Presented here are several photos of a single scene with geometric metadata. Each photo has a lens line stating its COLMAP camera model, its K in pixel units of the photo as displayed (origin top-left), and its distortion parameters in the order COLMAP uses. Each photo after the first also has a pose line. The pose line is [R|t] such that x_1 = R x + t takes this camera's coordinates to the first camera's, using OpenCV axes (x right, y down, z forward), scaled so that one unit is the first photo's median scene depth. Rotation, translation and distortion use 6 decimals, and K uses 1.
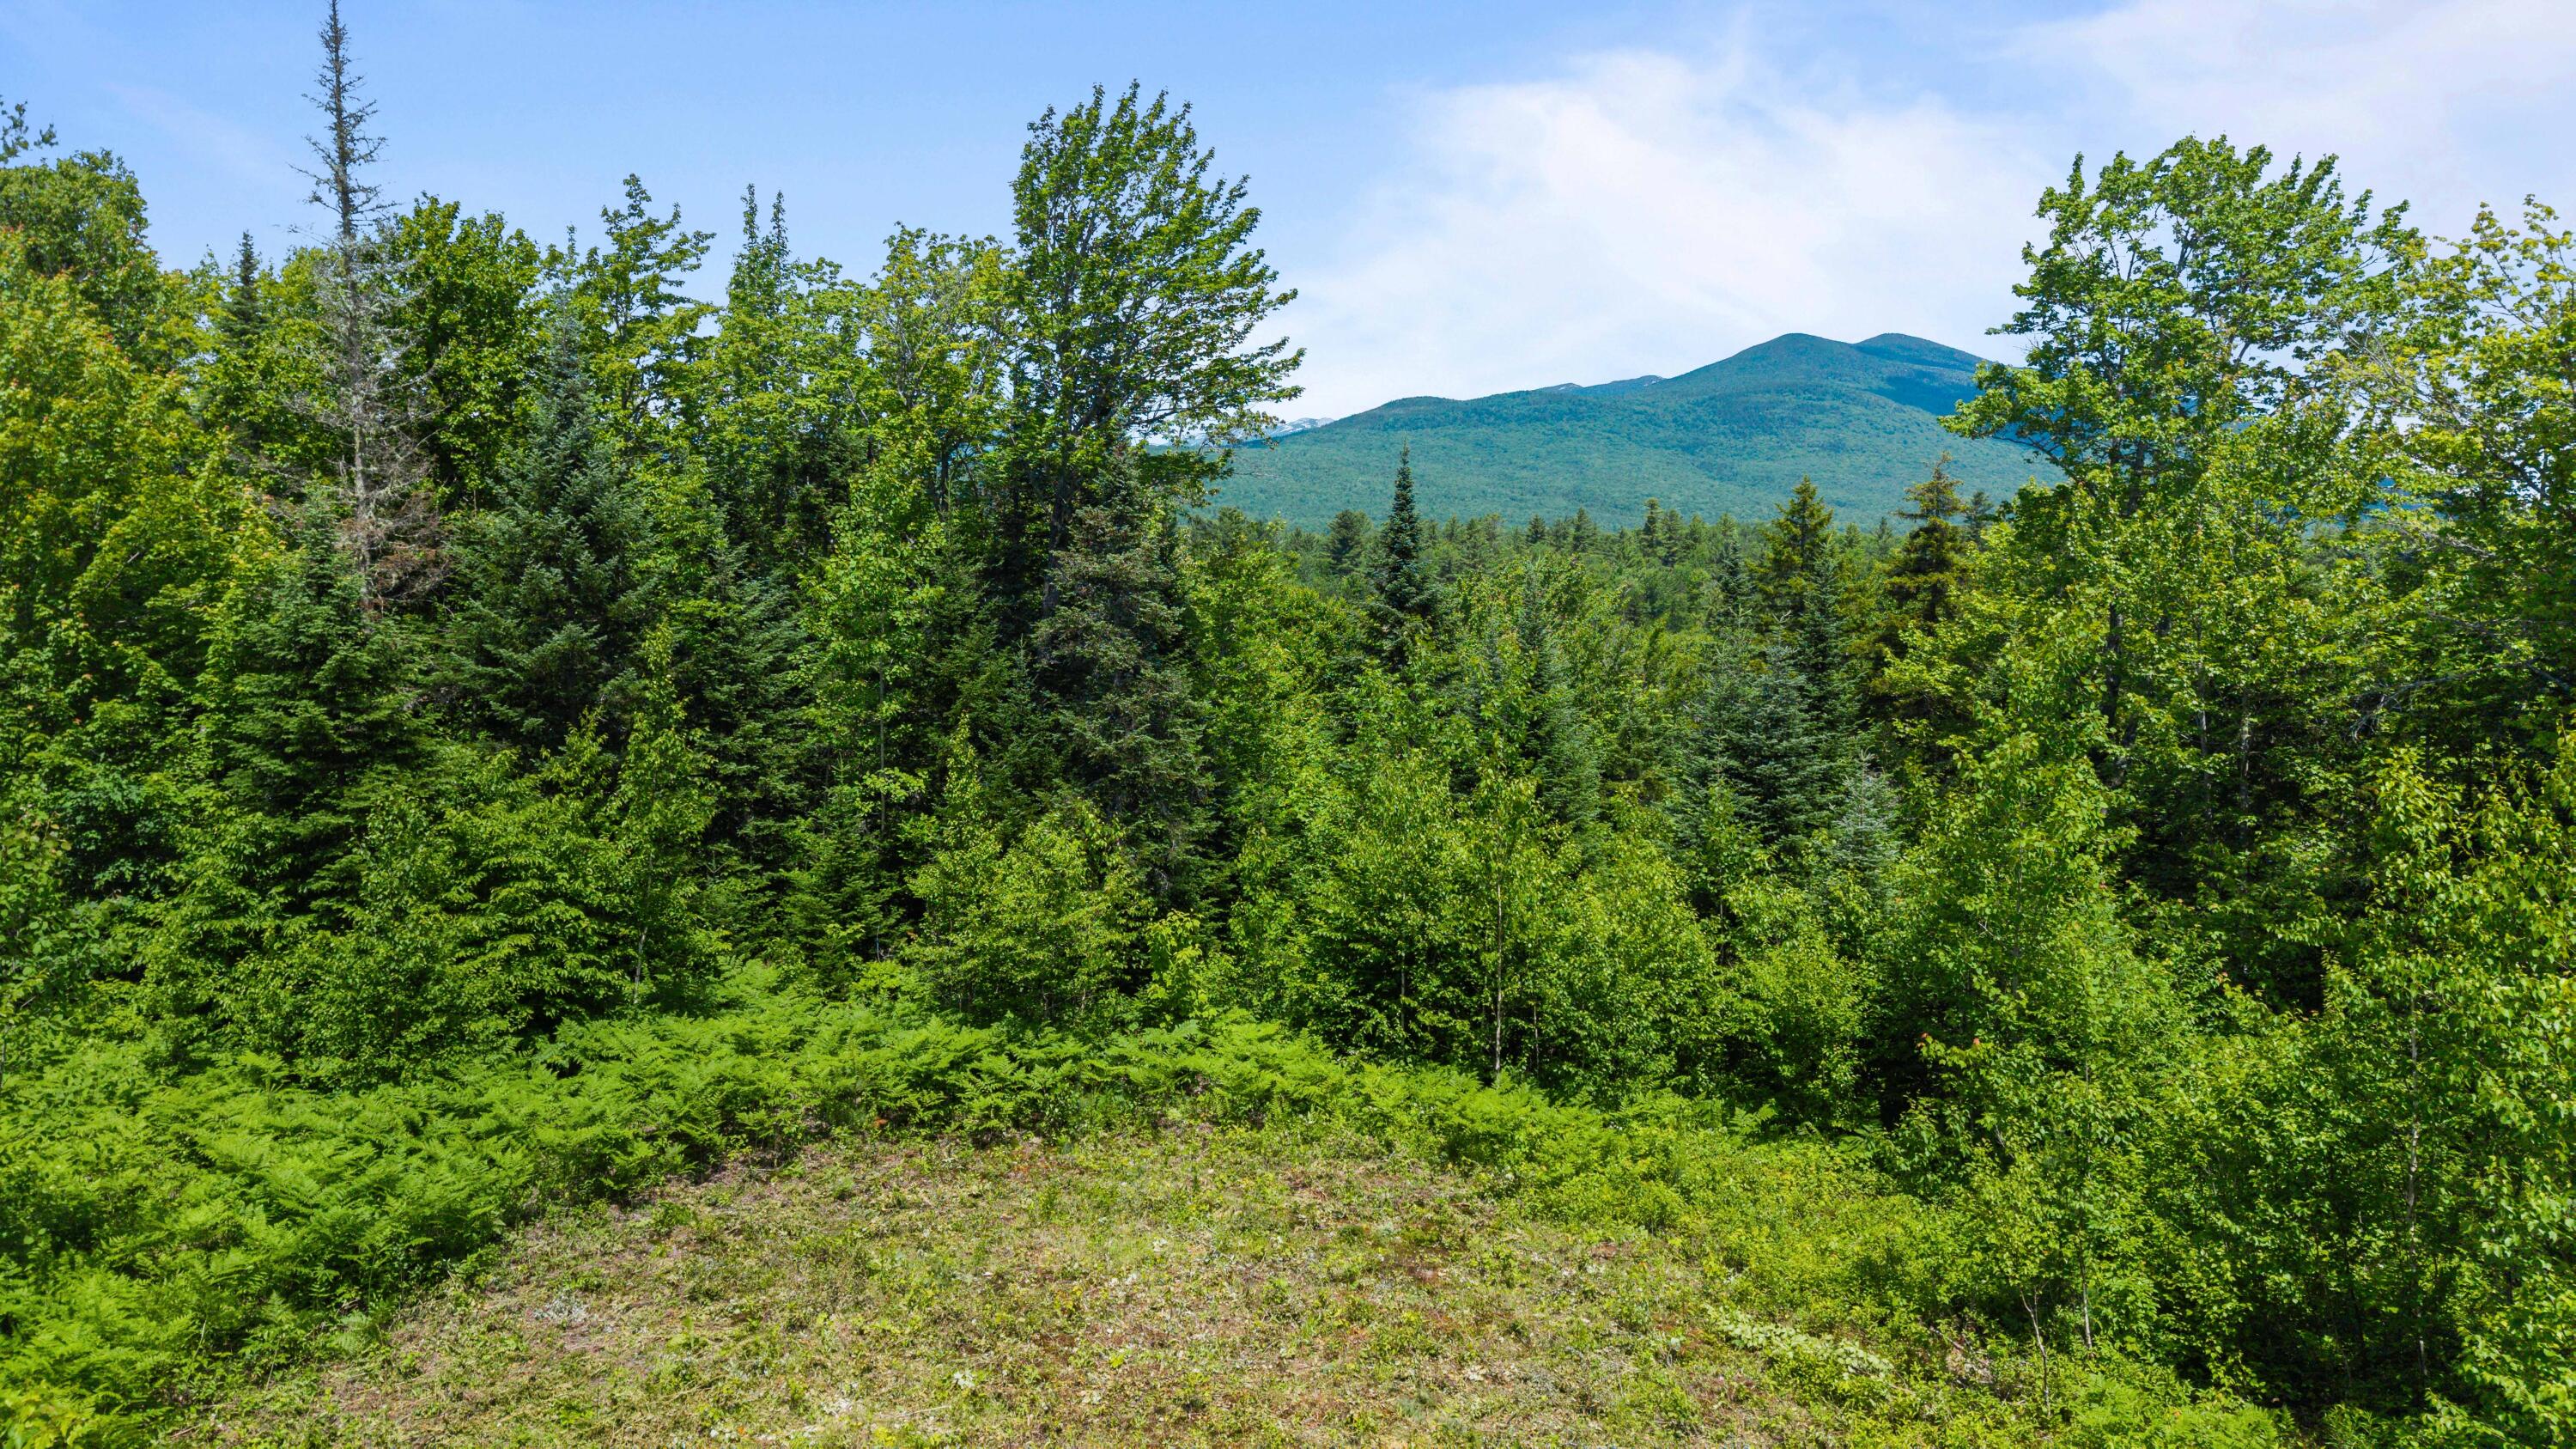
lens RADIAL K [[1707.4, 0, 1286.4], [0, 1707.4, 715.9], [0, 0, 1]] dist [-0.015733, -0.009466]
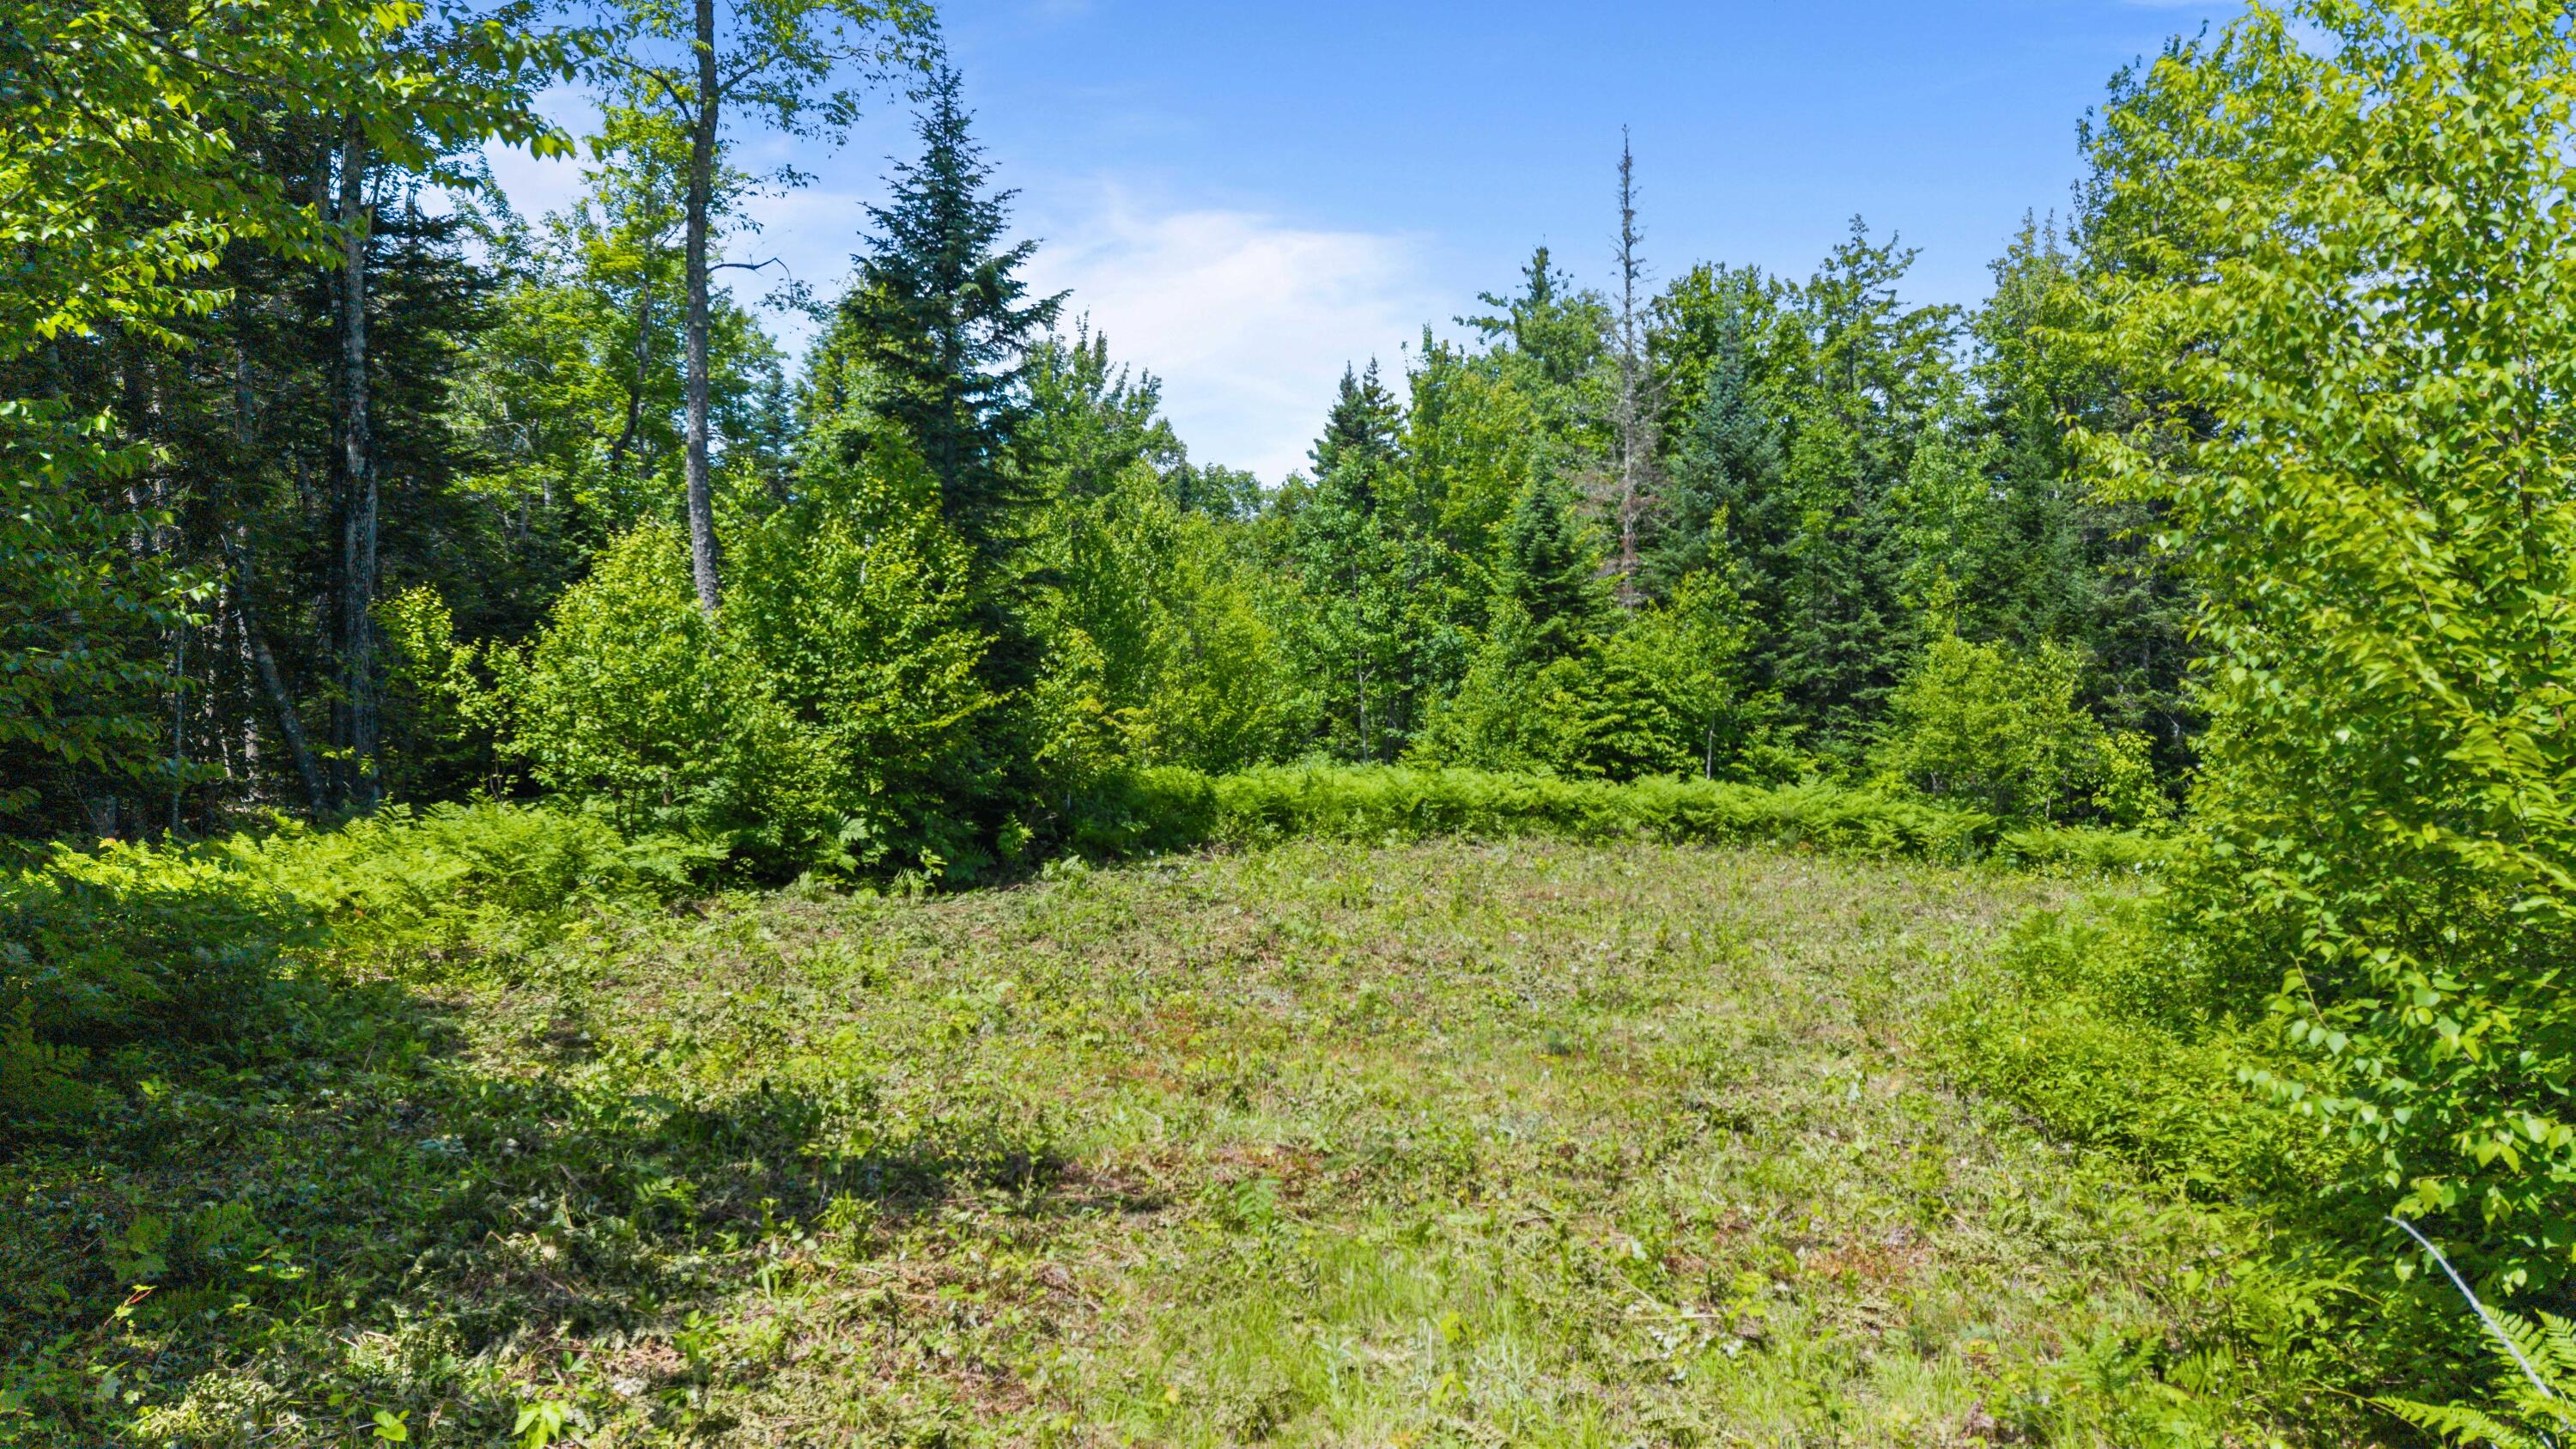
lens RADIAL K [[1707.4, 0, 1290.0], [0, 1707.4, 725.6], [0, 0, 1]] dist [-0.015733, -0.009466]
pose [[0.600731, 0.000351, -0.799451, 0.510726], [-0.055688, 0.997589, -0.041408, 0.190754], [0.797509, 0.069394, 0.599303, -0.116255]]
